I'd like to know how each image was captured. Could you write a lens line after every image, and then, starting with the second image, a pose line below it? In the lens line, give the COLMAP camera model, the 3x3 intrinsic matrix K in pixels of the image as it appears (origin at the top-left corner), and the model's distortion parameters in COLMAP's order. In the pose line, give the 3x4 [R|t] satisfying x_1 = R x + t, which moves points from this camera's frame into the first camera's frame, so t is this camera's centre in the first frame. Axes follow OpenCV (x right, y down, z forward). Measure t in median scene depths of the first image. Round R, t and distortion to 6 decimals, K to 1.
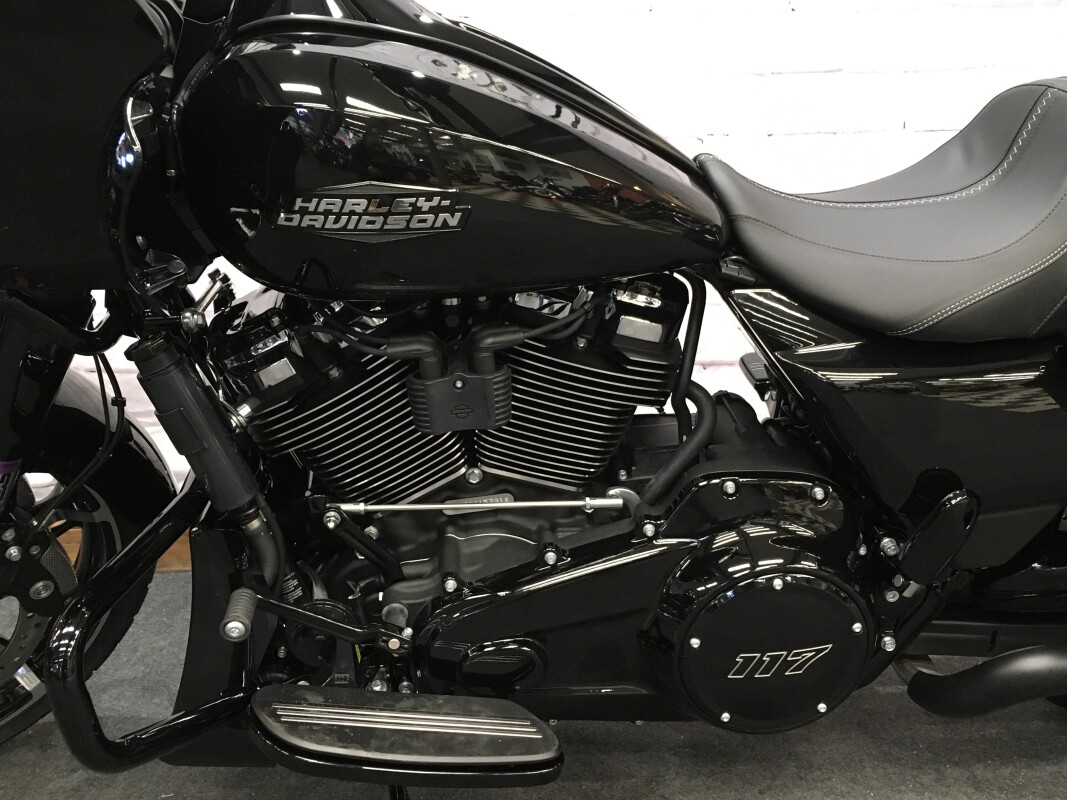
lens RADIAL K [[1087.4, 0, 525.6], [0, 1087.4, 396.3], [0, 0, 1]] dist [0.043003, 0.000000]
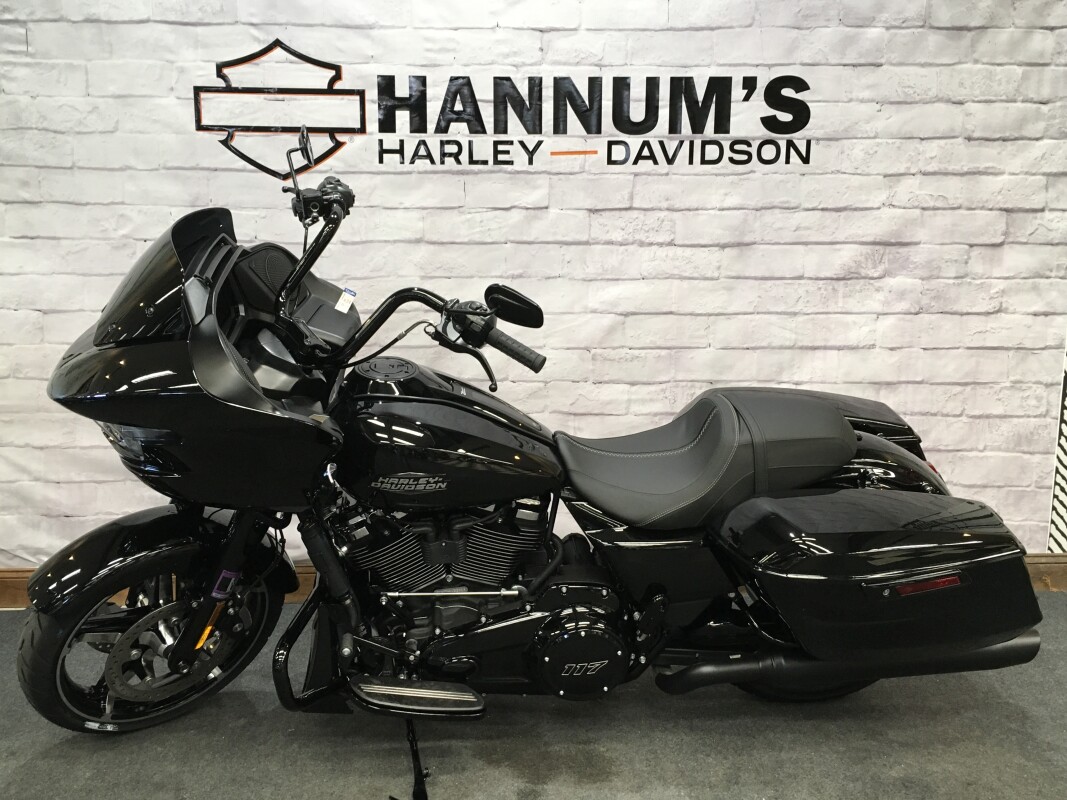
lens RADIAL K [[1087.4, 0, 529.0], [0, 1087.4, 396.1], [0, 0, 1]] dist [0.043003, 0.000000]
pose [[0.999361, 0.020794, 0.029083, 0.040856], [-0.020950, 0.999768, 0.005058, -0.310624], [-0.028971, -0.005664, 0.999564, -1.179827]]
